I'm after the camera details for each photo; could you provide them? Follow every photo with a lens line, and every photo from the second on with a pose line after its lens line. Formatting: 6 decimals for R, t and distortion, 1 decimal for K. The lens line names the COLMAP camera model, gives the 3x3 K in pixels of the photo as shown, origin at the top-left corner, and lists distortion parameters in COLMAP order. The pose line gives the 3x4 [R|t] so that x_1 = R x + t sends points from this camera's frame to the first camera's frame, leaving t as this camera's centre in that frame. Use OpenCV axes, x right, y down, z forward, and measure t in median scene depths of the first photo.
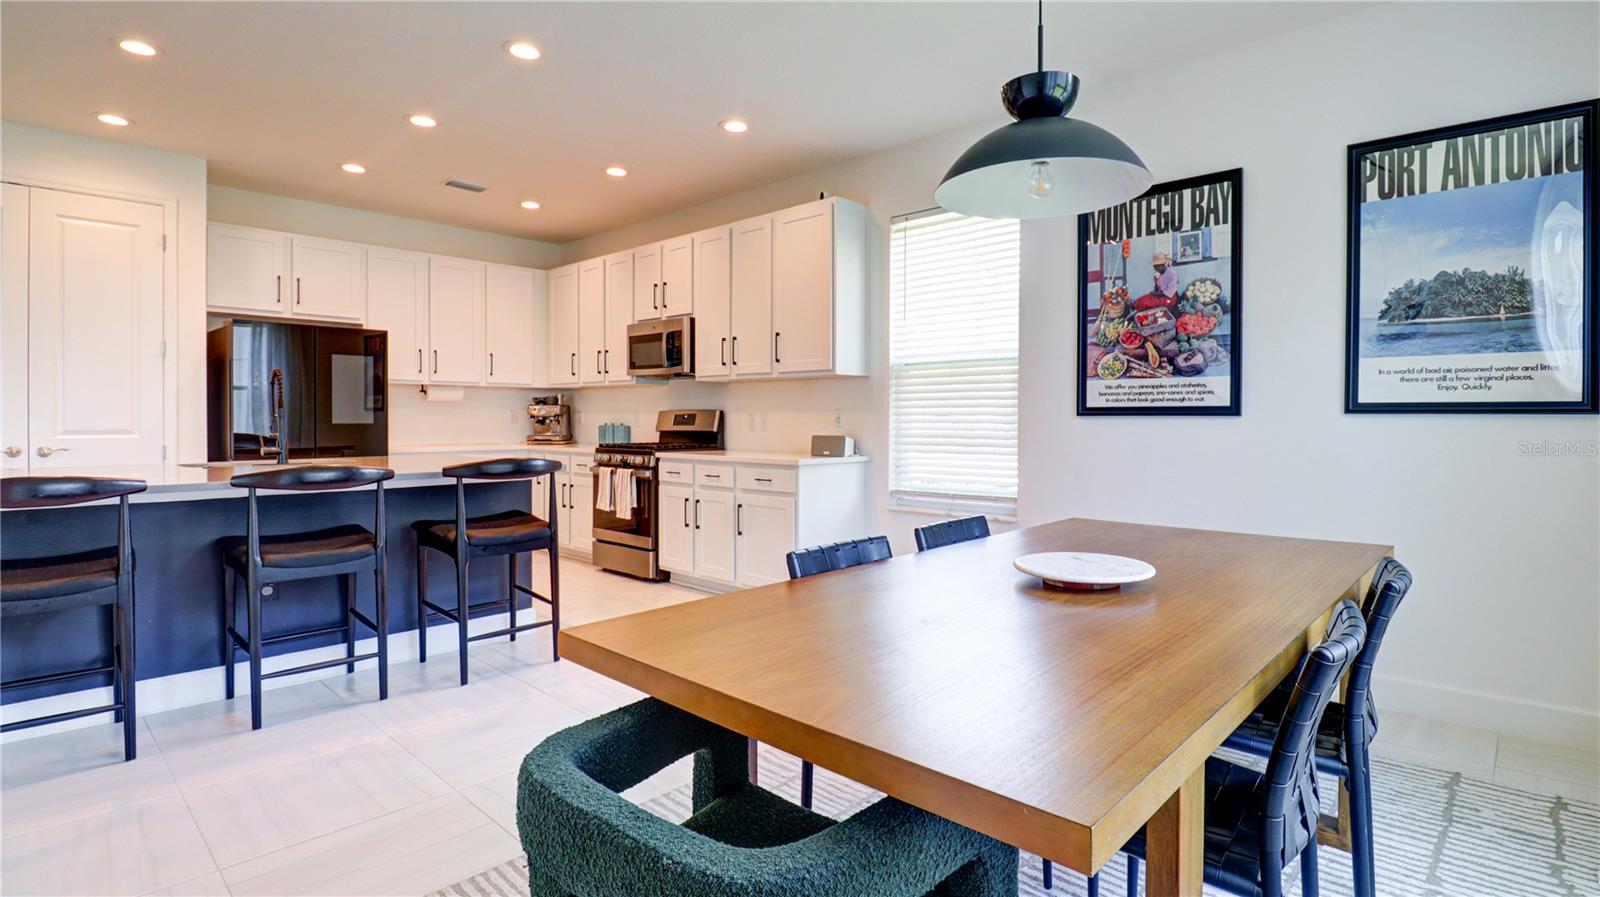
lens RADIAL K [[777.2, 0, 834.8], [0, 777.2, 430.4], [0, 0, 1]] dist [-0.021796, -0.001050]
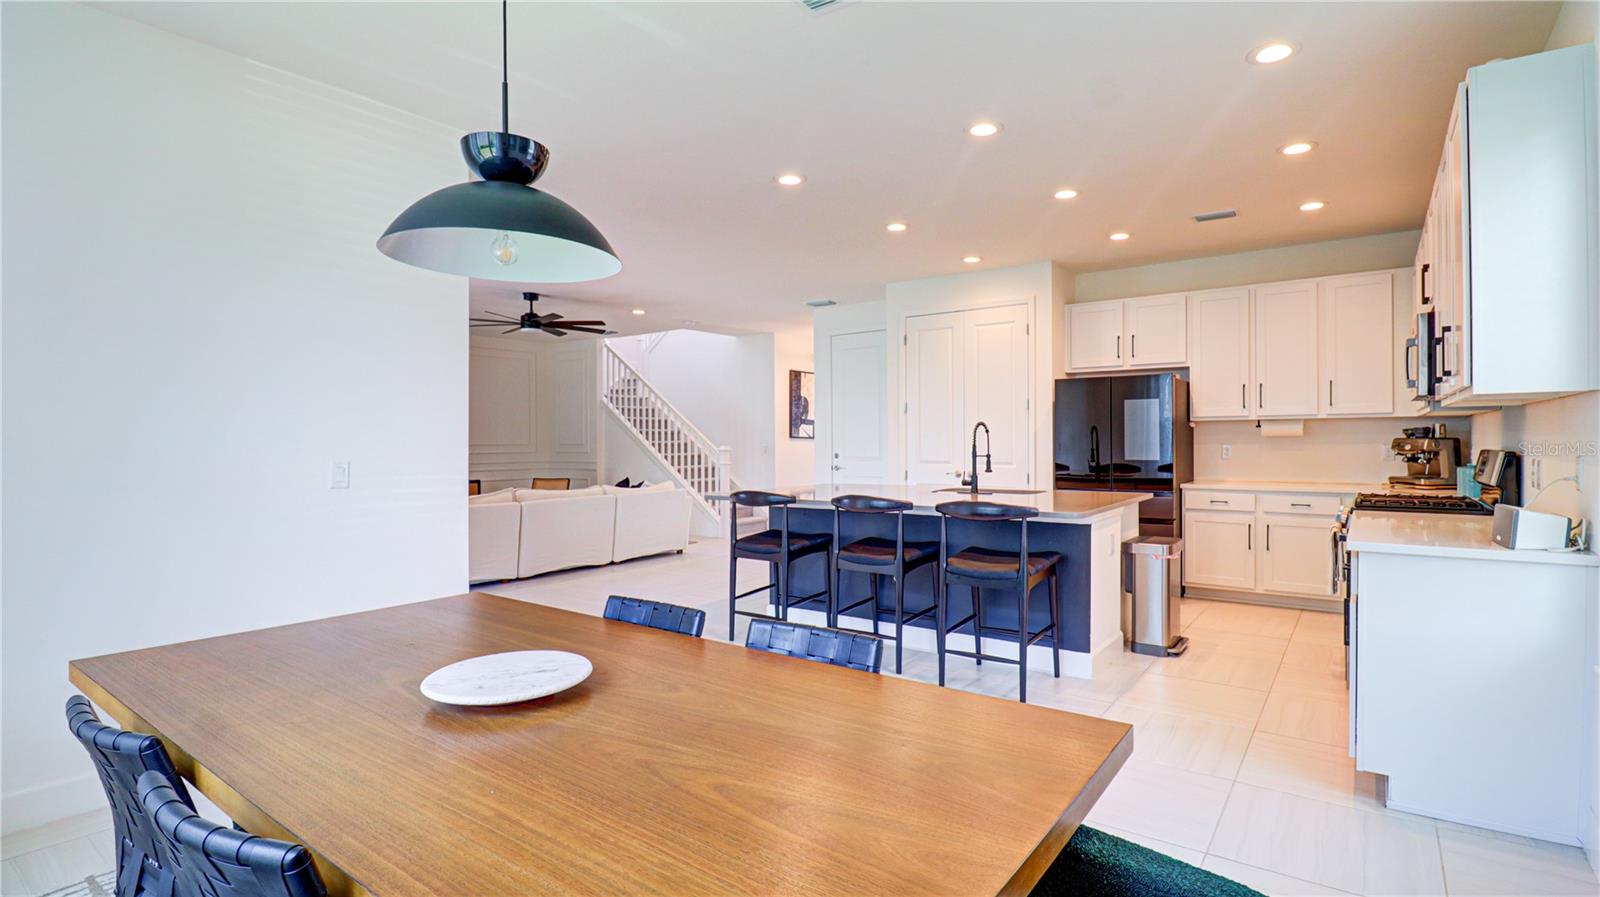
lens RADIAL K [[745.9, 0, 820.3], [0, 745.9, 443.8], [0, 0, 1]] dist [-0.015635, -0.000168]
pose [[0.103229, 0.000238, -0.994658, 0.399190], [-0.010302, 0.999947, -0.000830, -0.027021], [0.994604, 0.010332, 0.103226, 0.425354]]
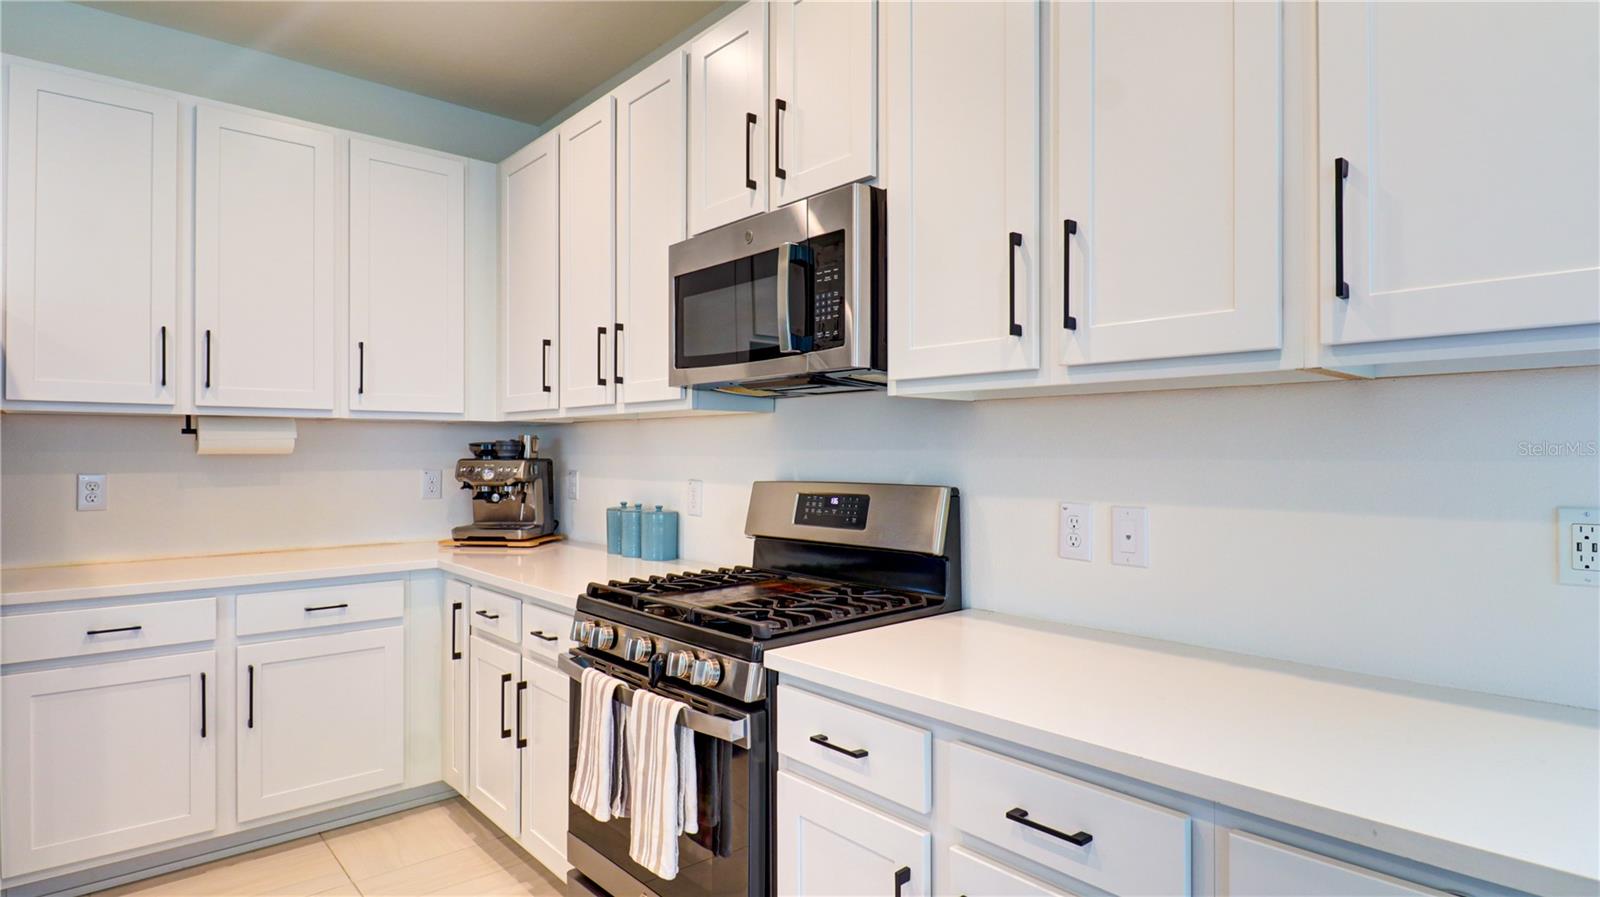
lens RADIAL K [[829.8, 0, 833.2], [0, 829.8, 450.1], [0, 0, 1]] dist [0.001845, -0.011356]
pose [[0.996868, -0.003579, -0.079002, -0.180017], [0.002093, 0.999819, -0.018893, -0.037524], [0.079055, 0.018668, 0.996695, 0.693578]]
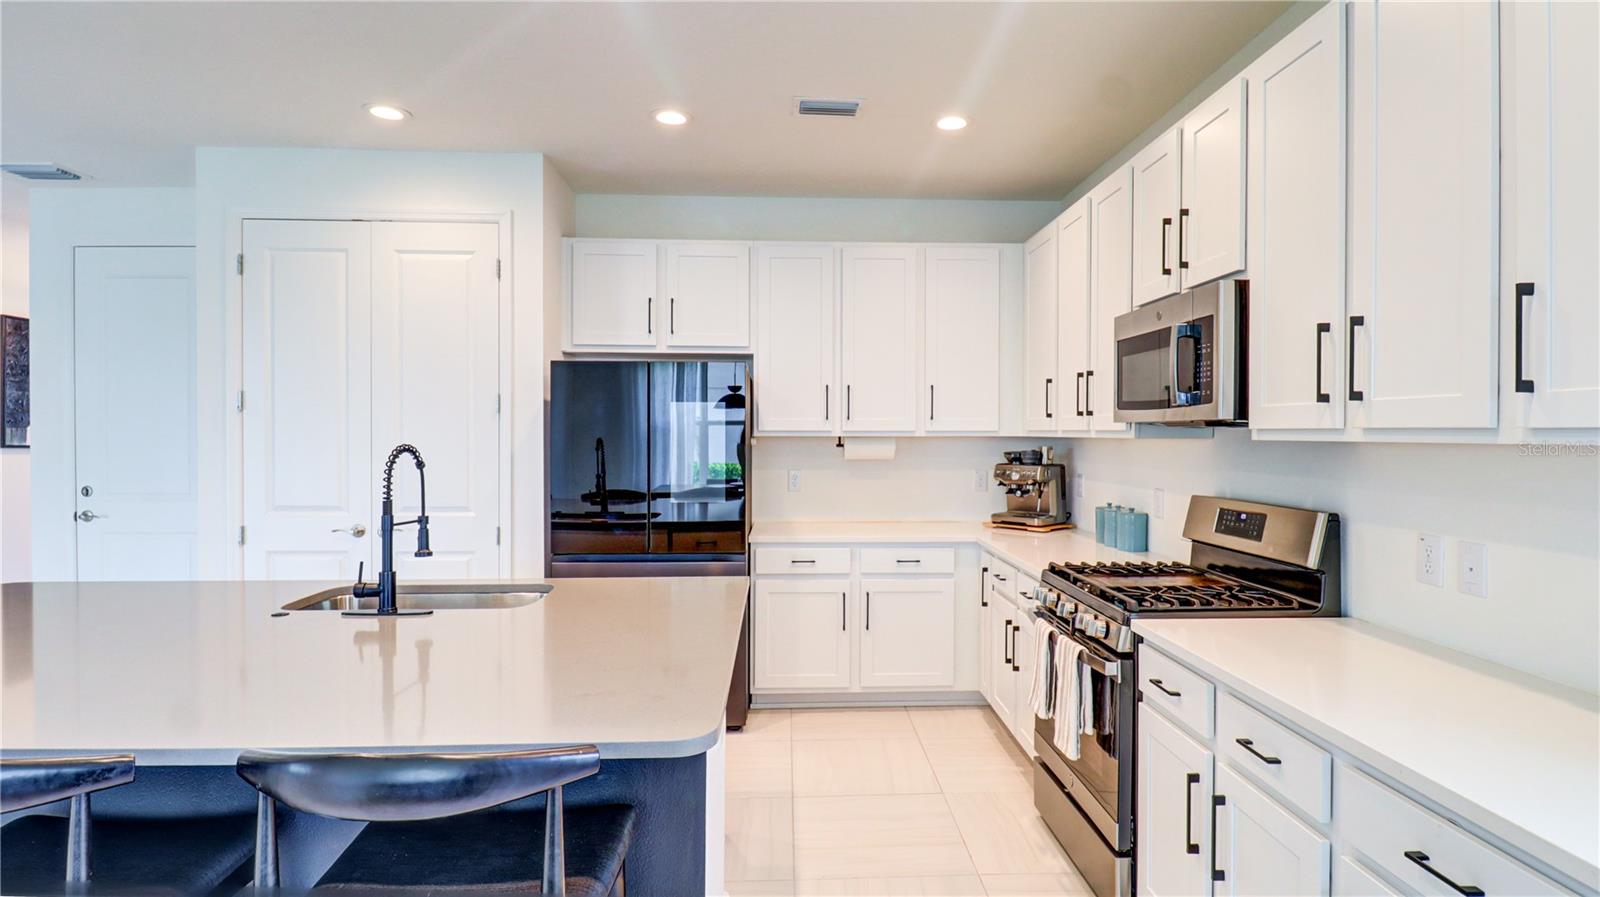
lens RADIAL K [[813.9, 0, 820.8], [0, 813.9, 443.4], [0, 0, 1]] dist [-0.000684, -0.001482]
pose [[0.705692, 0.006444, -0.708490, -0.042071], [-0.011102, 0.999936, -0.001963, -0.060795], [0.708432, 0.009251, 0.705718, 0.571799]]
